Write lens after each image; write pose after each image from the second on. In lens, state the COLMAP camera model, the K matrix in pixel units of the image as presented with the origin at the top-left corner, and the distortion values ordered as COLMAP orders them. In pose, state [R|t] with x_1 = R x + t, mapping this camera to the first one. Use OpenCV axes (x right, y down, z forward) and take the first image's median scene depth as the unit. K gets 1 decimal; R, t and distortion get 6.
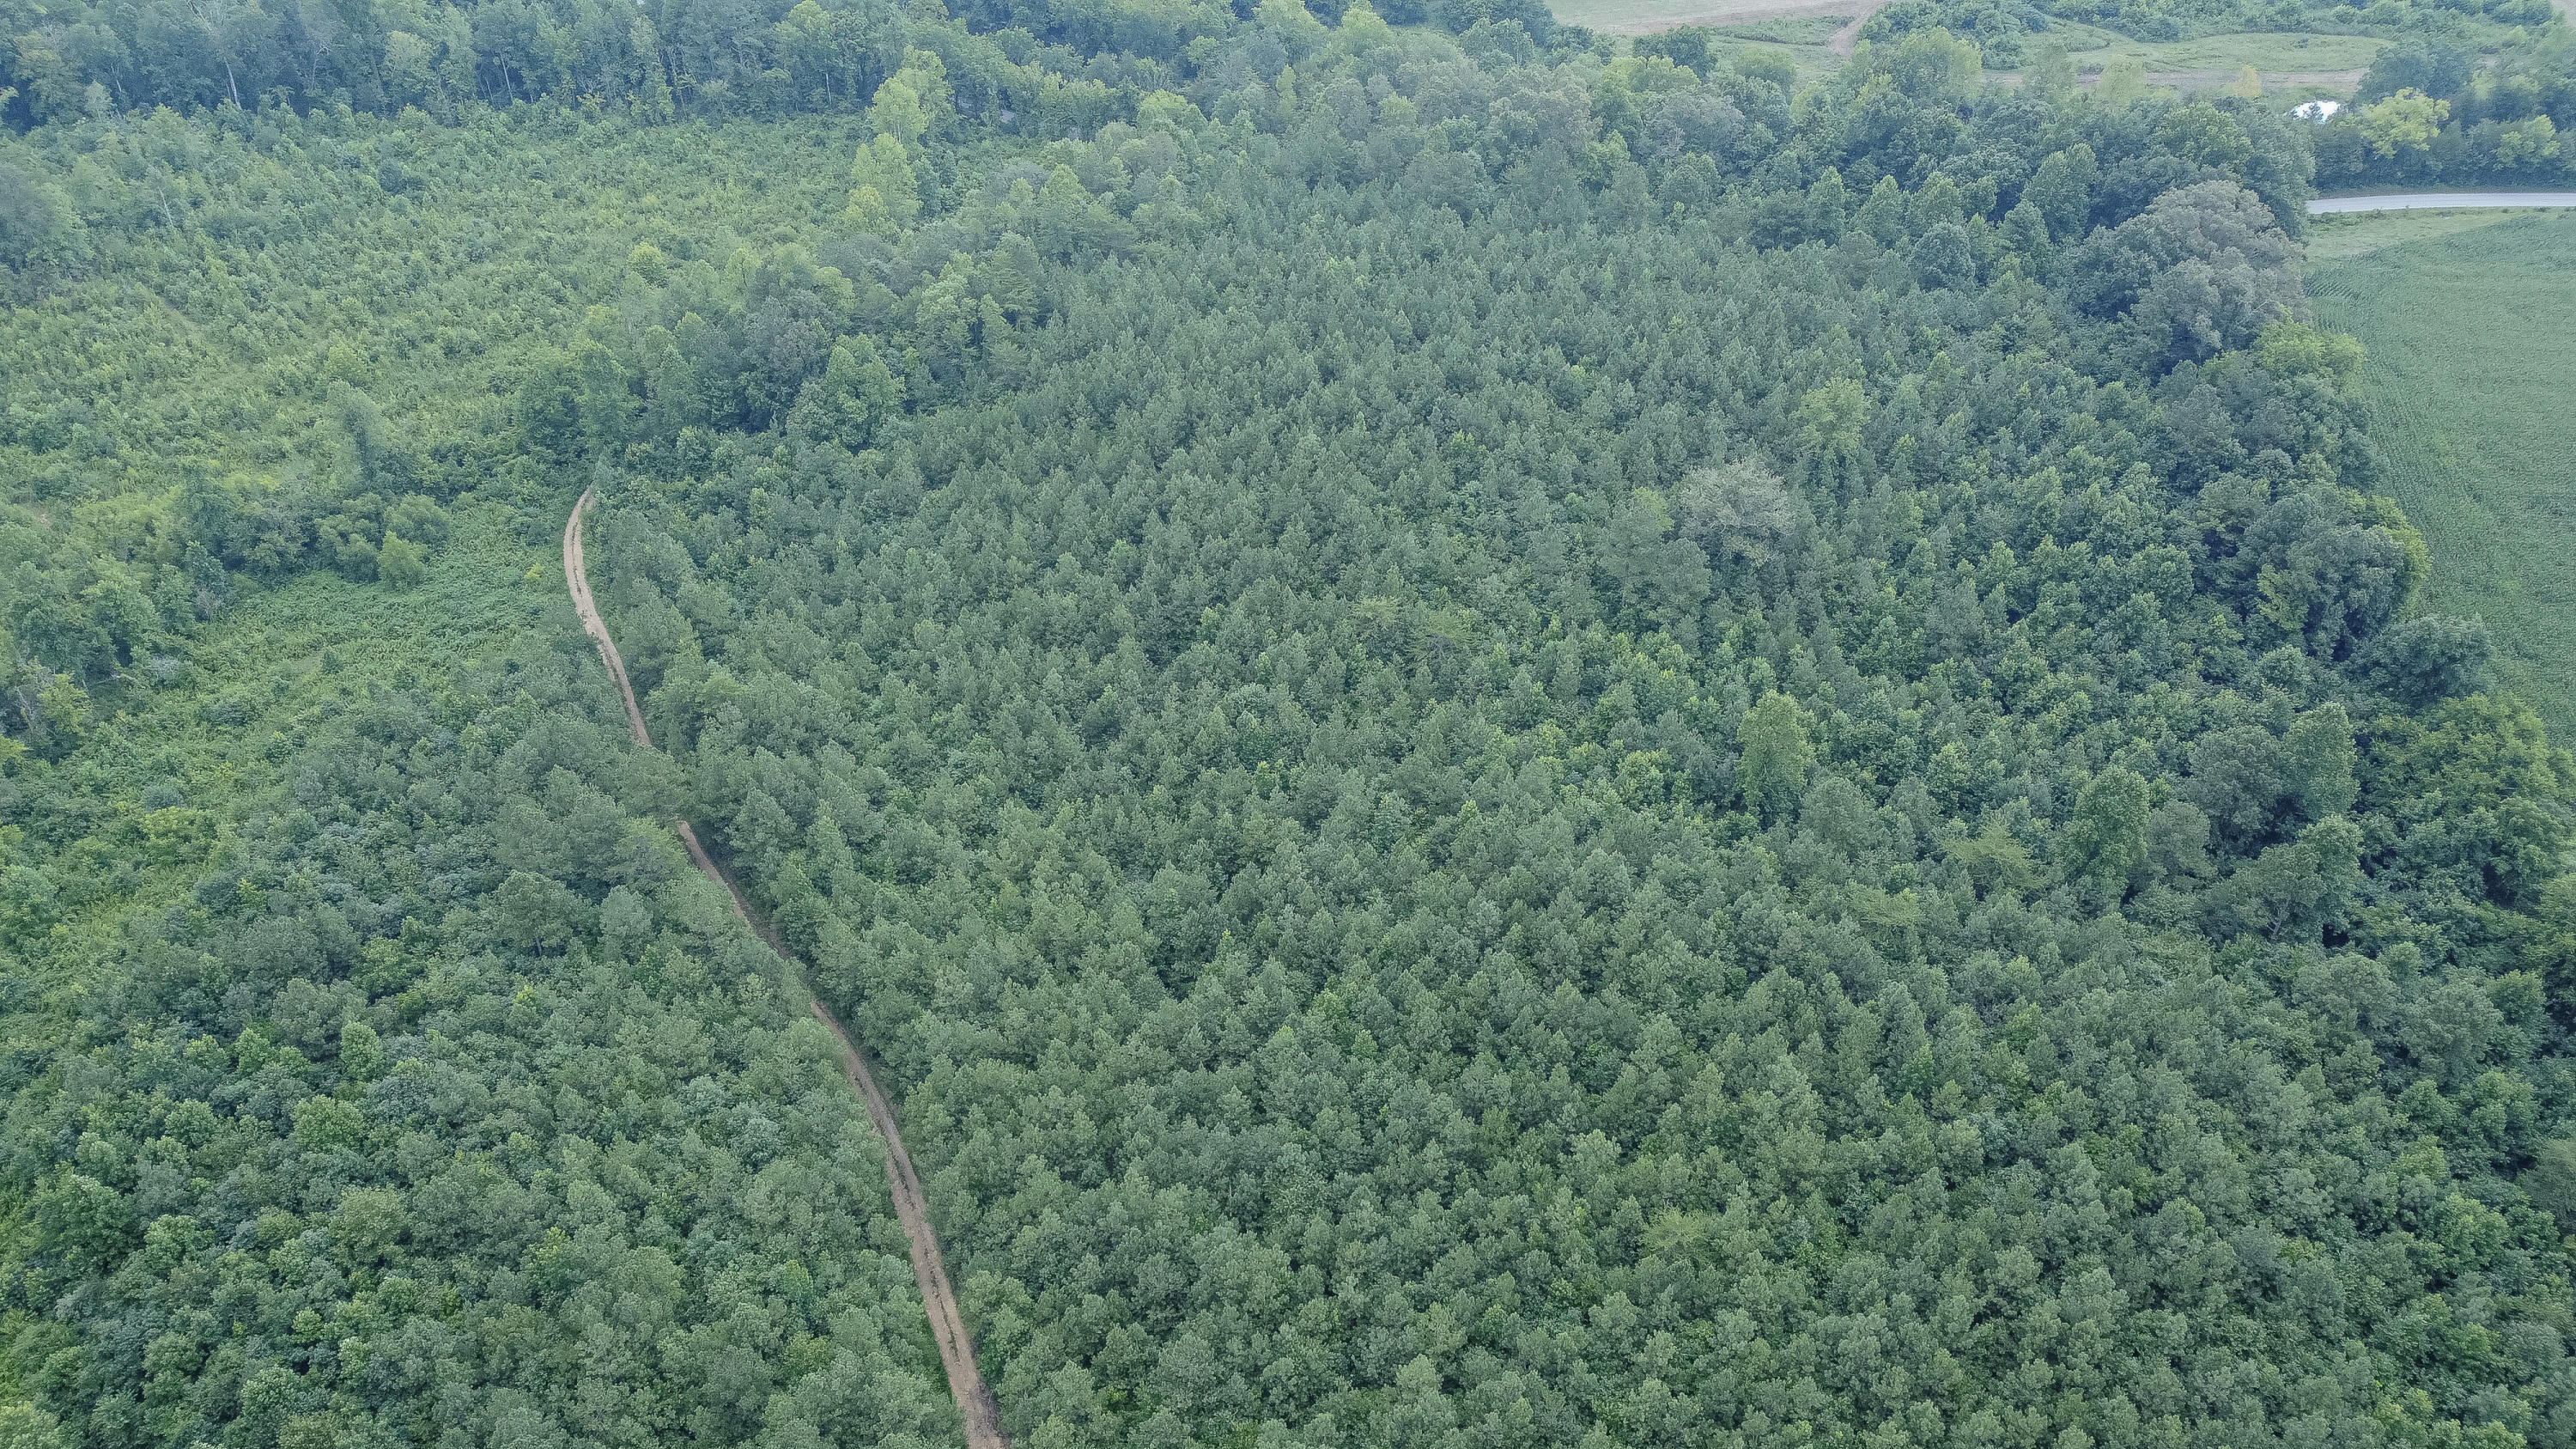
lens RADIAL K [[1945.3, 0, 1281.3], [0, 1945.3, 732.1], [0, 0, 1]] dist [-0.001573, -0.006172]
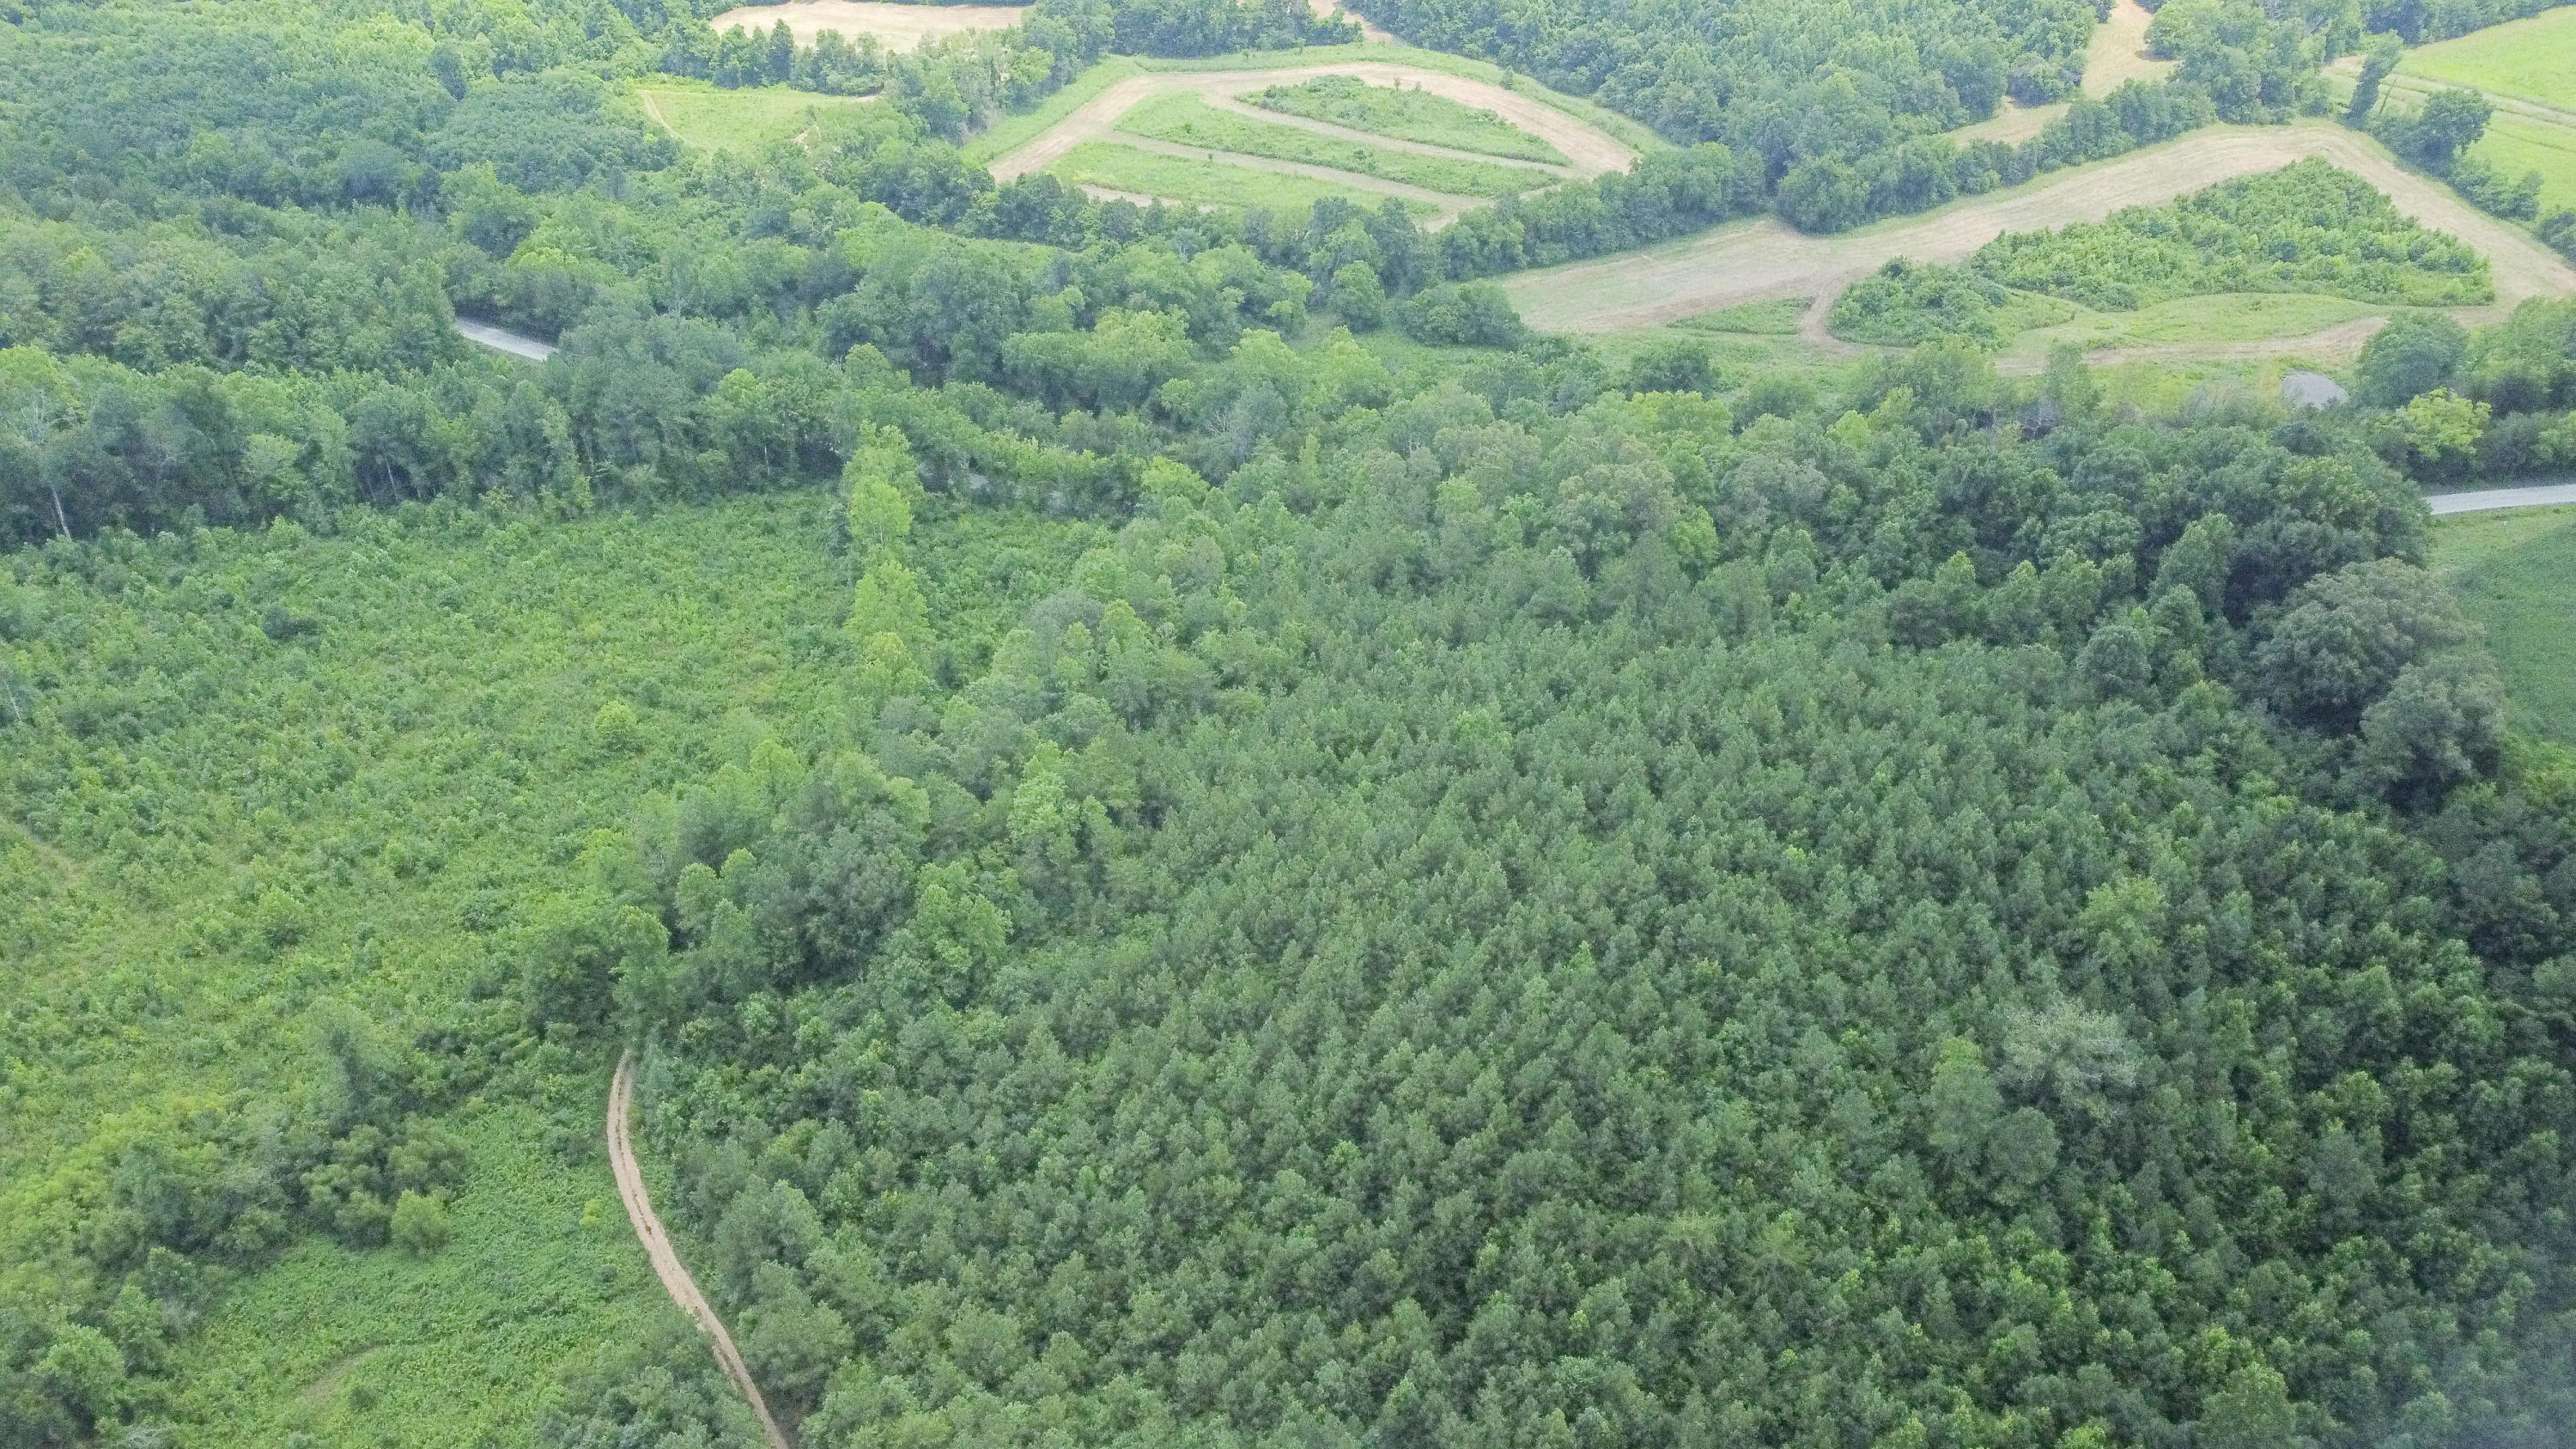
lens RADIAL K [[1945.3, 0, 1281.8], [0, 1945.3, 745.4], [0, 0, 1]] dist [-0.001573, -0.006172]
pose [[0.989380, -0.077928, 0.122696, -0.173304], [0.084849, 0.995024, -0.052223, -0.197519], [-0.118016, 0.062079, 0.991069, 0.143524]]
